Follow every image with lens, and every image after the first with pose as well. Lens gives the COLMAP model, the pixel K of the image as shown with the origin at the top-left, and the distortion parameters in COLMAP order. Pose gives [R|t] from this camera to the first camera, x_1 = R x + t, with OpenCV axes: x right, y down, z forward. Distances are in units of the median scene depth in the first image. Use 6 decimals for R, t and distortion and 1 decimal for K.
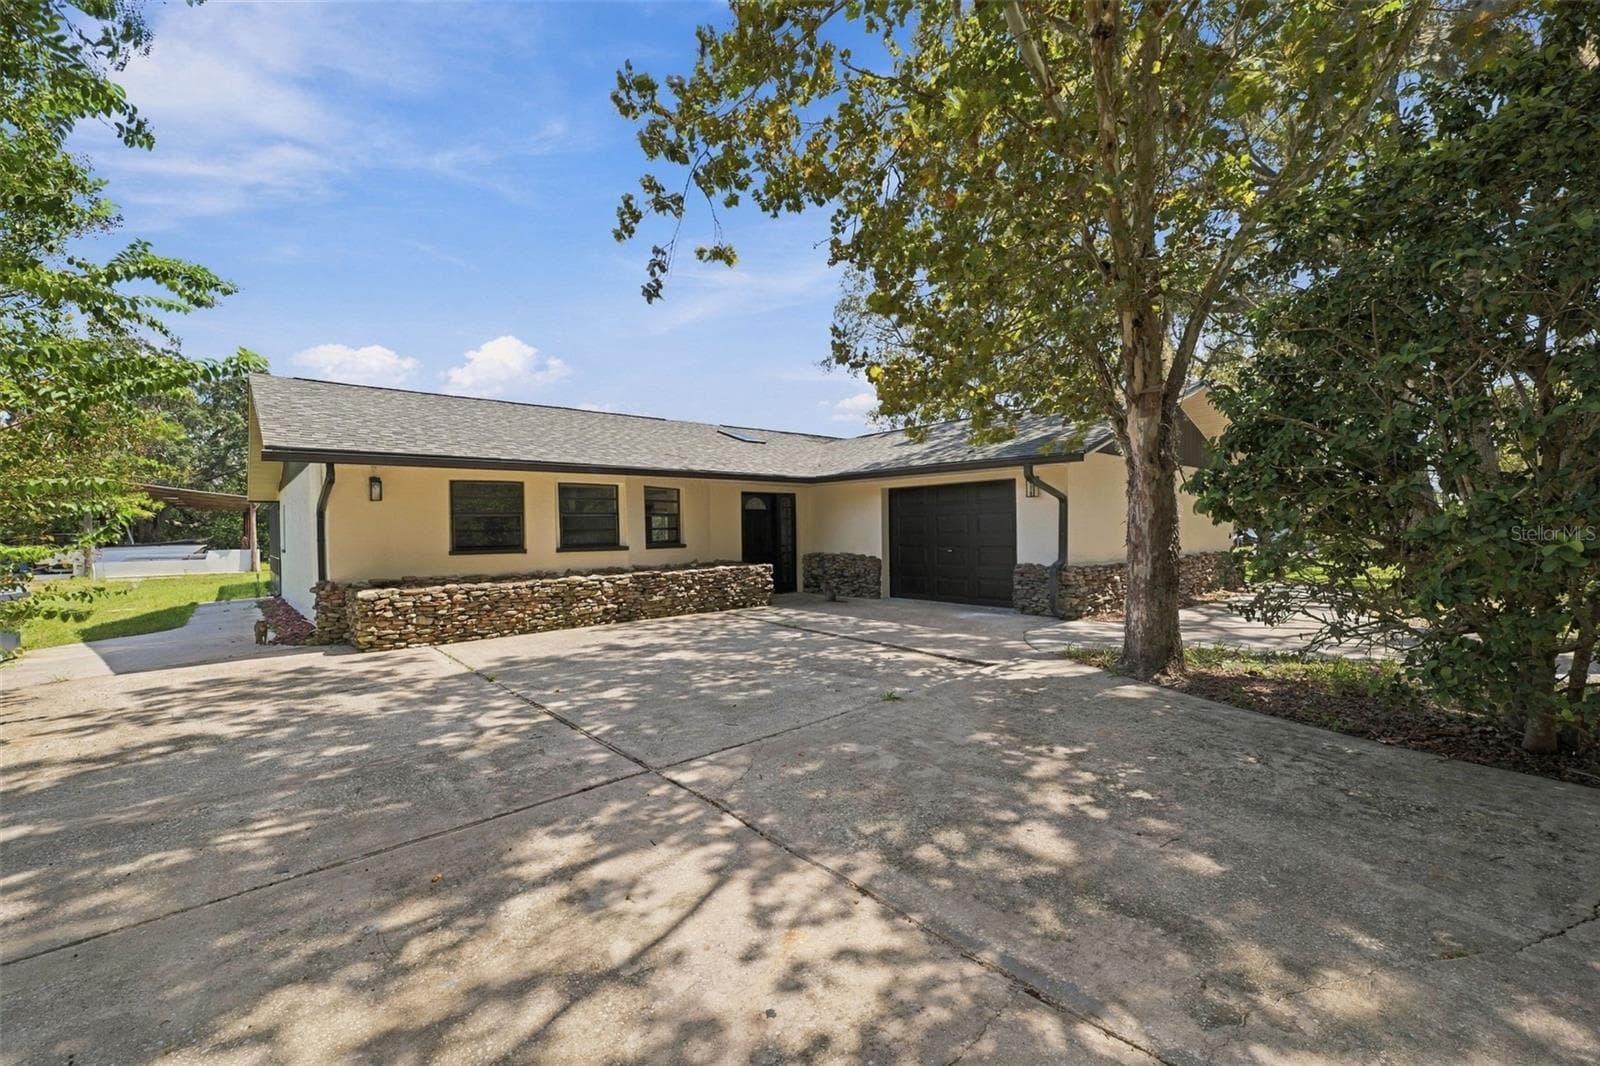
lens RADIAL K [[650.0, 0, 800.0], [0, 650.0, 533.0], [0, 0, 1]] dist [0.001454, 0.000051]
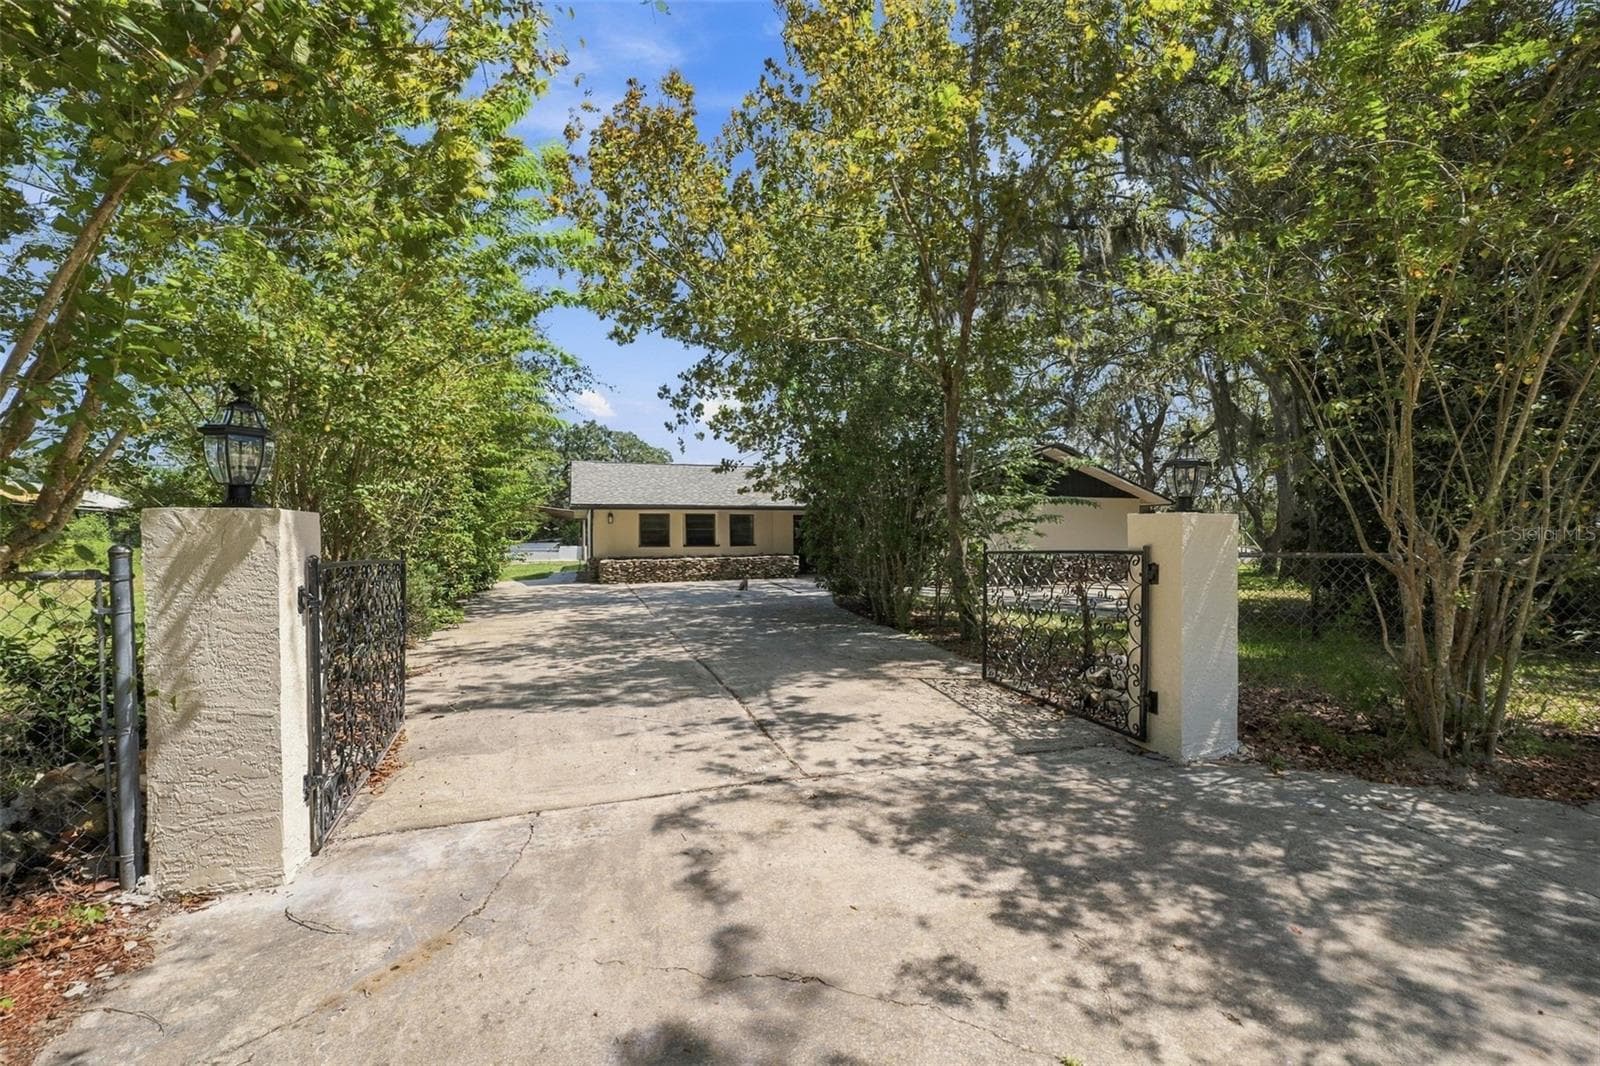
lens RADIAL K [[650.0, 0, 800.0], [0, 650.0, 533.0], [0, 0, 1]] dist [0.001454, 0.000051]
pose [[0.925317, 0.009668, -0.379070, 0.792524], [-0.012134, 0.999918, -0.004119, -0.011764], [0.378999, 0.008411, 0.925359, -0.833460]]
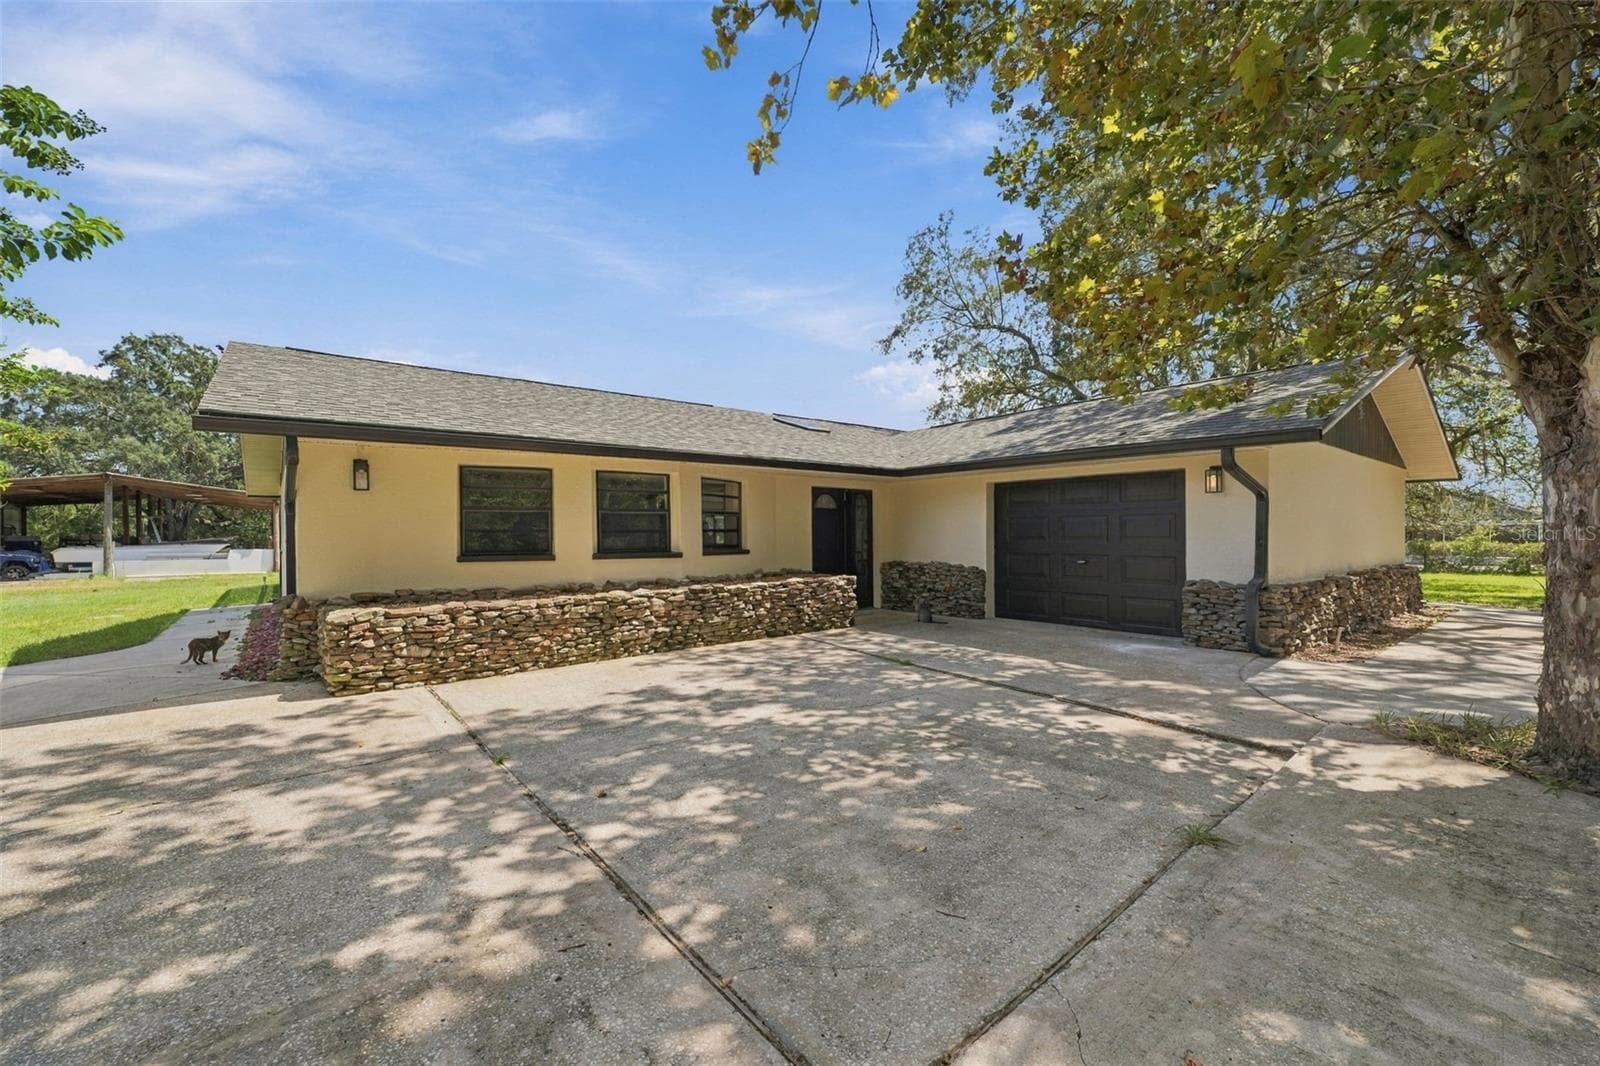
lens RADIAL K [[650.0, 0, 800.0], [0, 650.0, 533.0], [0, 0, 1]] dist [0.001454, 0.000051]
pose [[0.999282, 0.008486, -0.036930, -0.097973], [-0.008697, 0.999947, -0.005550, 0.000333], [0.036881, 0.005867, 0.999302, 0.229880]]
